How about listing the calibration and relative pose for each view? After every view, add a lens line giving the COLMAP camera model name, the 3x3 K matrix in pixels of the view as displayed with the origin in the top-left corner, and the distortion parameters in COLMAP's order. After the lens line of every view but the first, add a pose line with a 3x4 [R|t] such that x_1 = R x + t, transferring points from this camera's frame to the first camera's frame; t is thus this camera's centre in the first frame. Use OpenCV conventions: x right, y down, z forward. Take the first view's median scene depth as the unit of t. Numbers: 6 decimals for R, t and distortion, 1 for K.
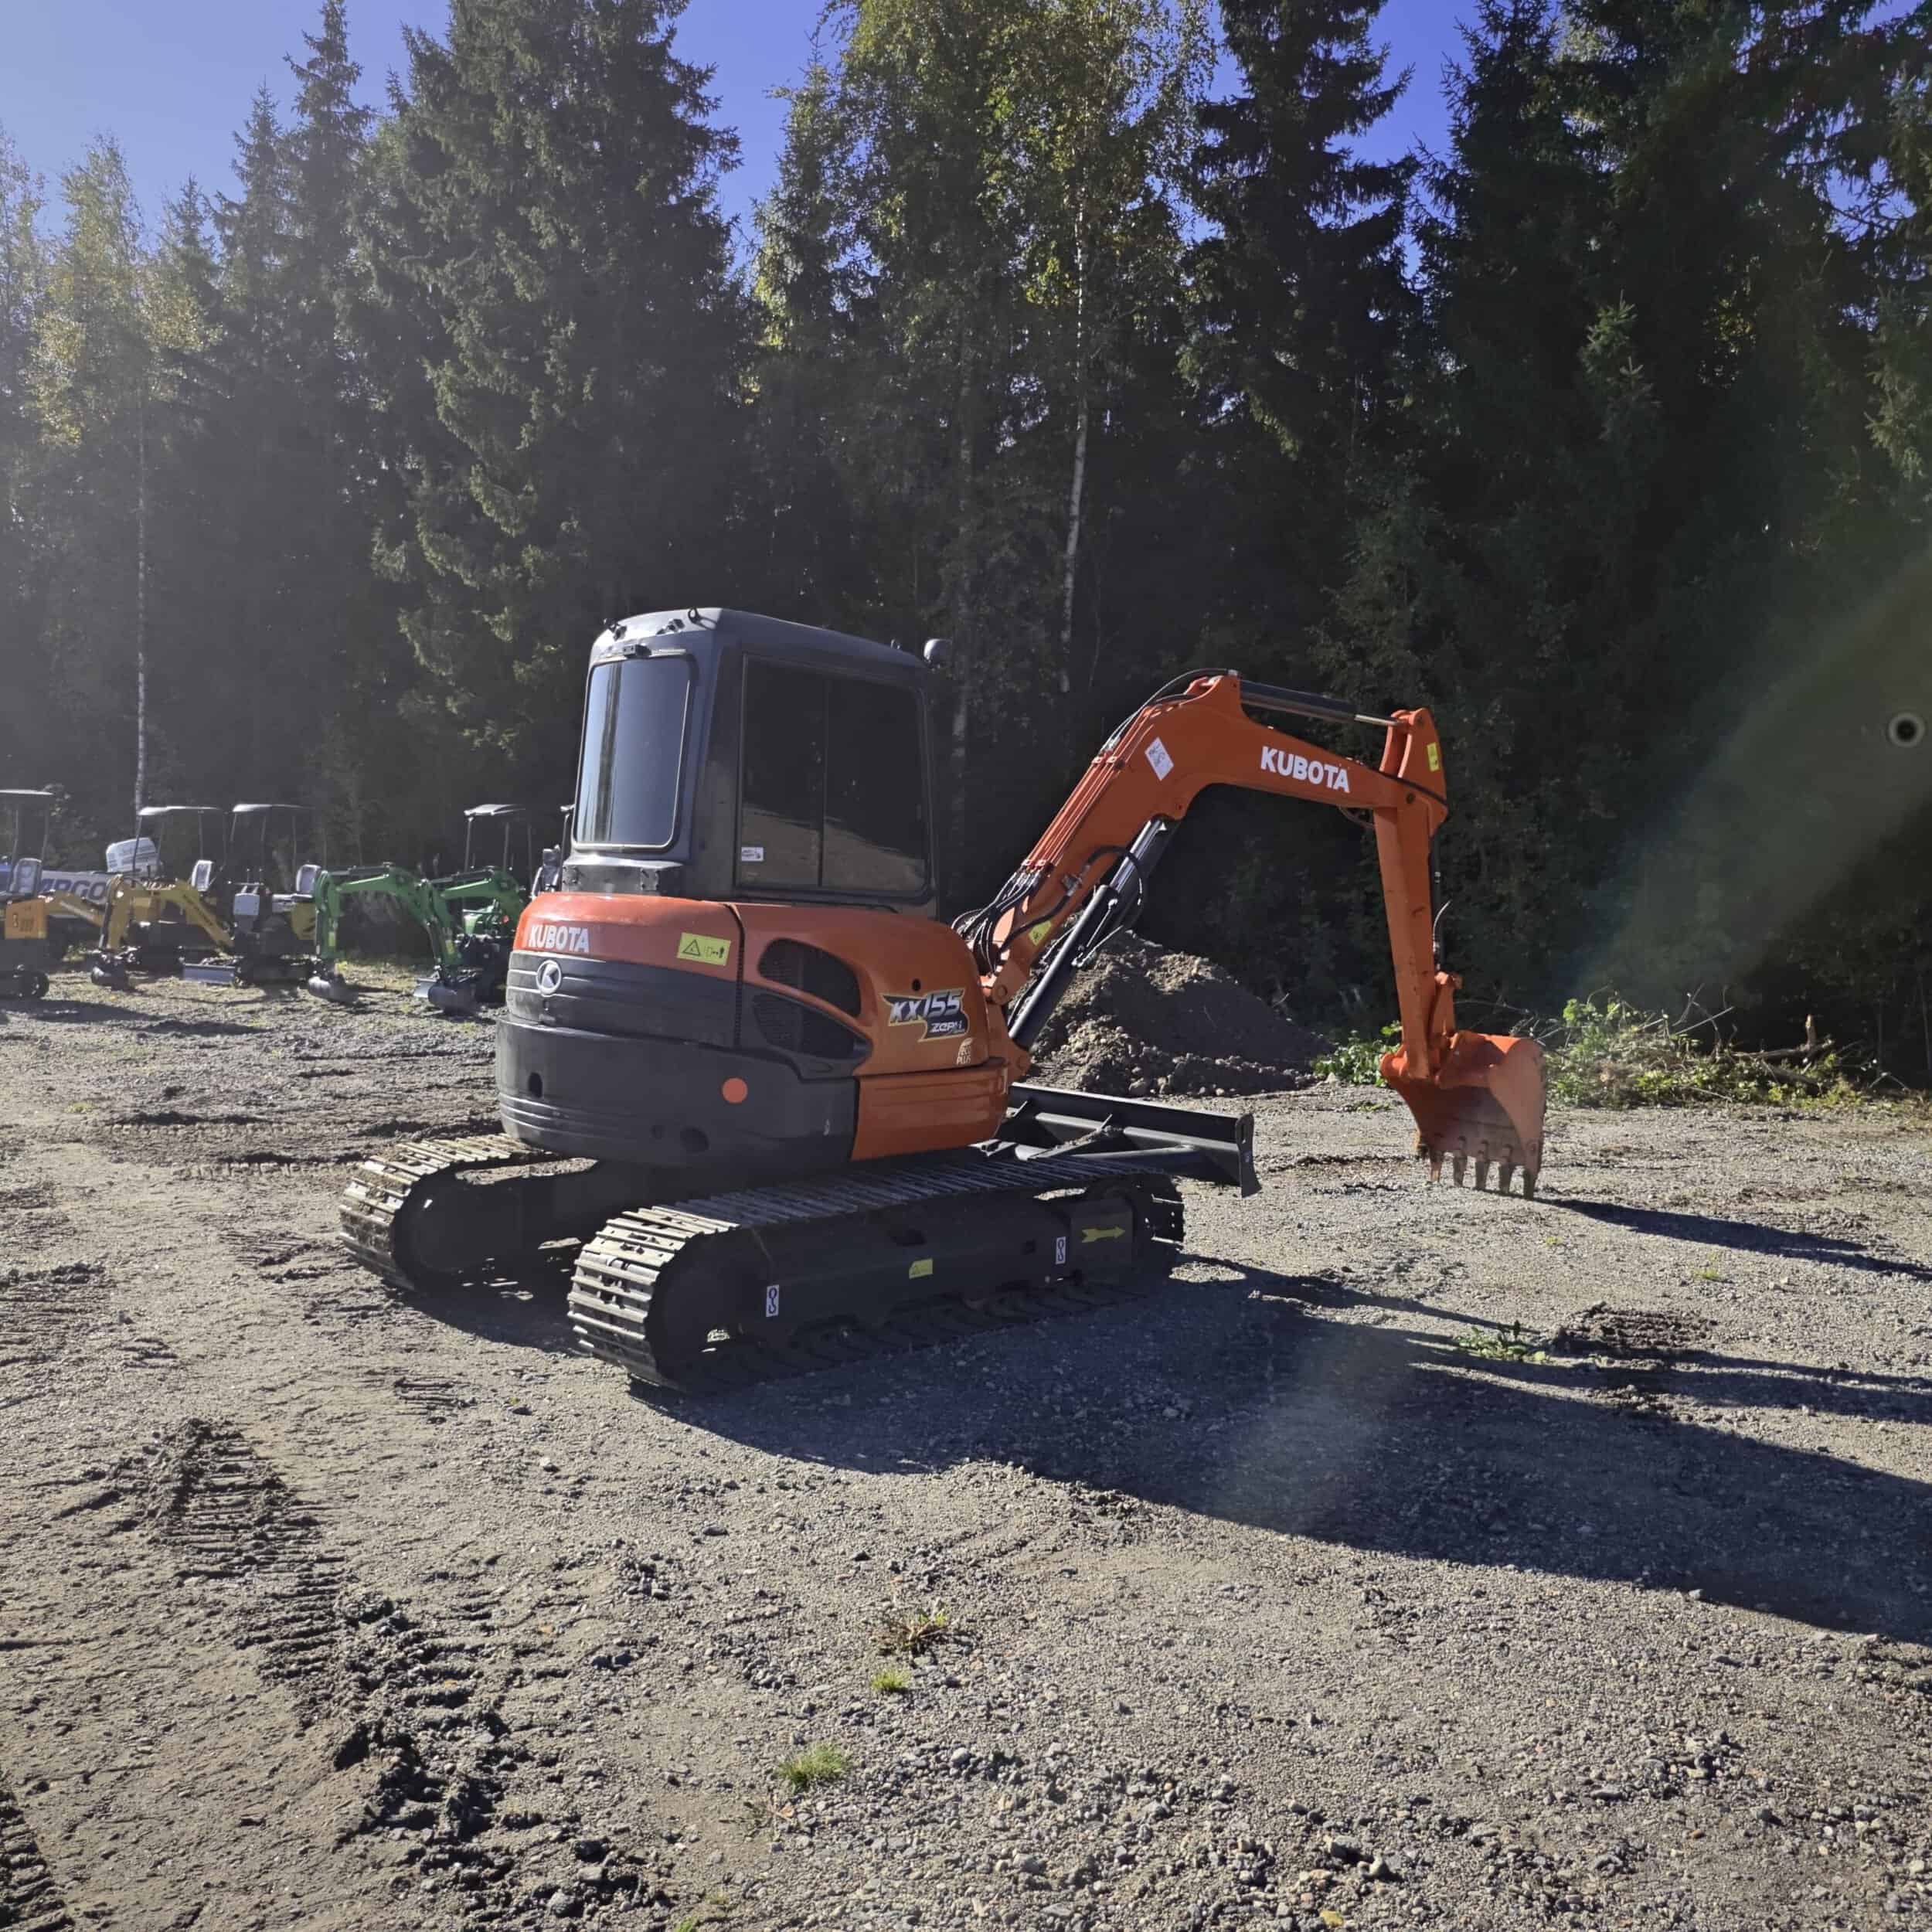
lens RADIAL K [[1790.0, 0, 974.8], [0, 1790.0, 958.5], [0, 0, 1]] dist [0.004997, 0.000000]
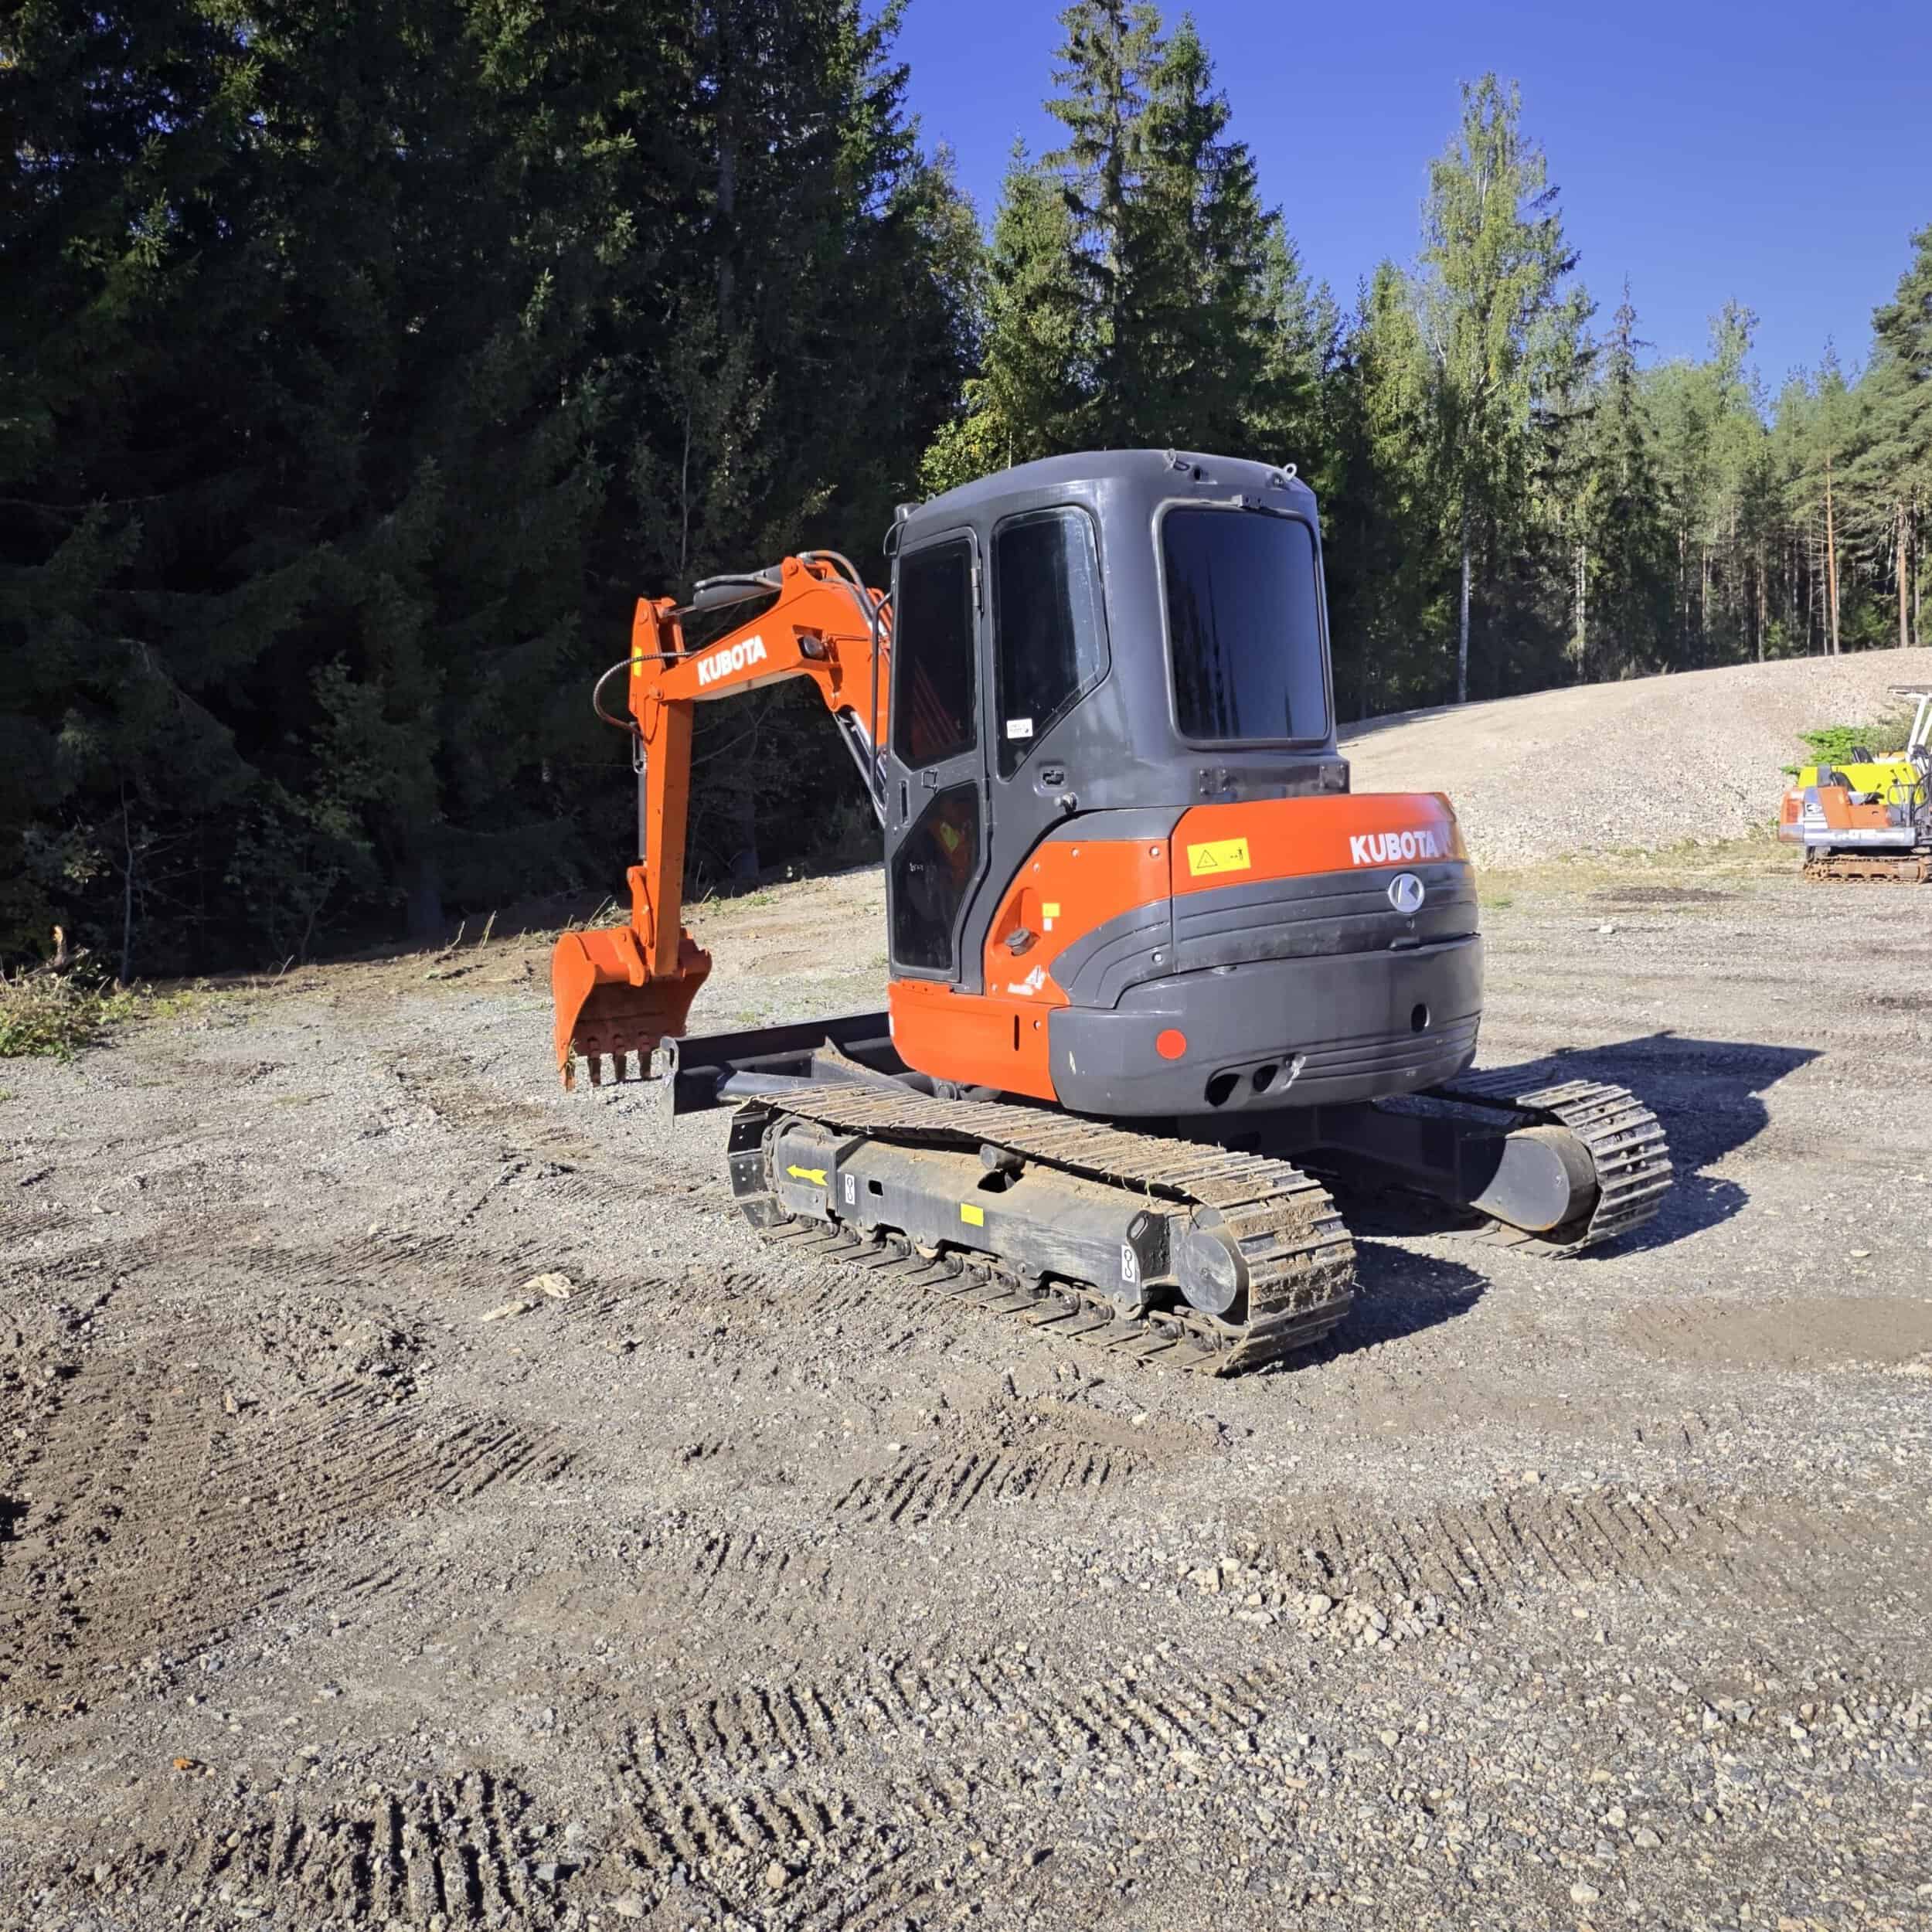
lens RADIAL K [[1790.0, 0, 1007.5], [0, 1790.0, 970.4], [0, 0, 1]] dist [0.004997, 0.000000]
pose [[0.093139, -0.144351, 0.985133, -1.111902], [0.083078, 0.987111, 0.136787, -0.086174], [-0.992181, 0.069103, 0.103931, 1.109529]]
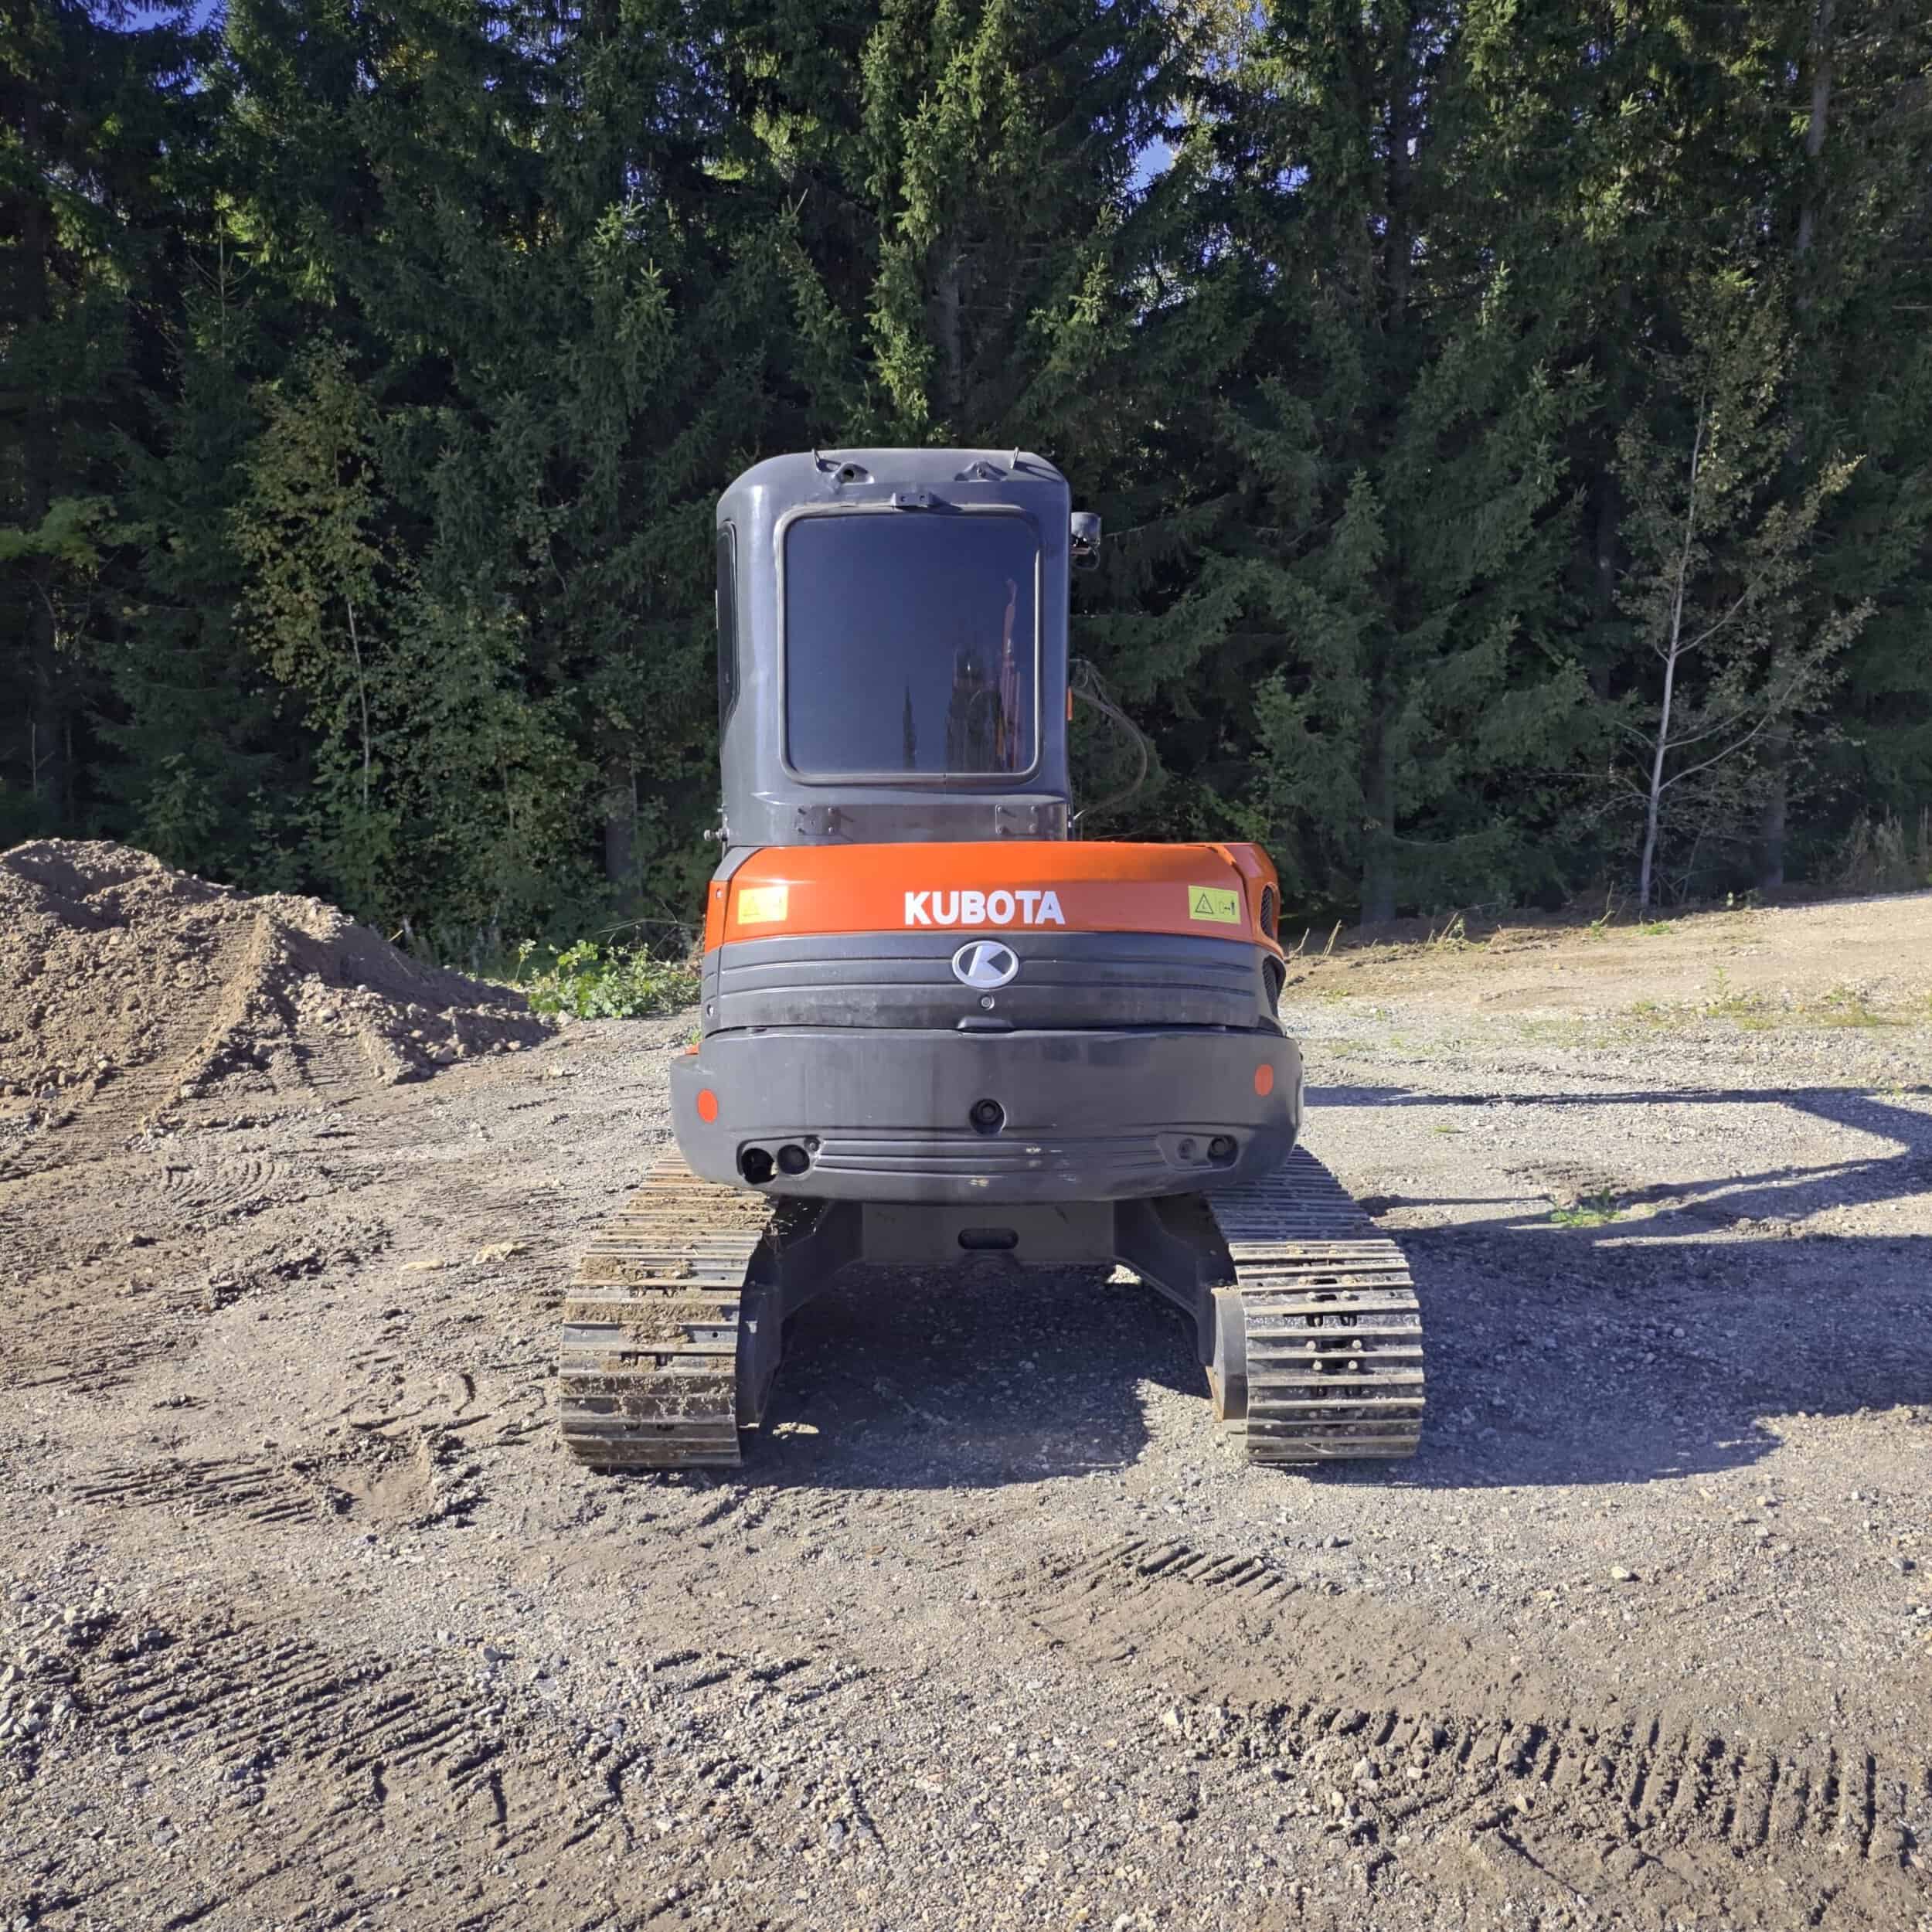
lens RADIAL K [[1790.0, 0, 968.6], [0, 1790.0, 973.2], [0, 0, 1]] dist [0.004997, 0.000000]
pose [[0.706557, -0.104506, 0.699896, -0.739862], [0.063760, 0.994414, 0.084116, -0.045679], [-0.704777, -0.014807, 0.709274, 0.508933]]
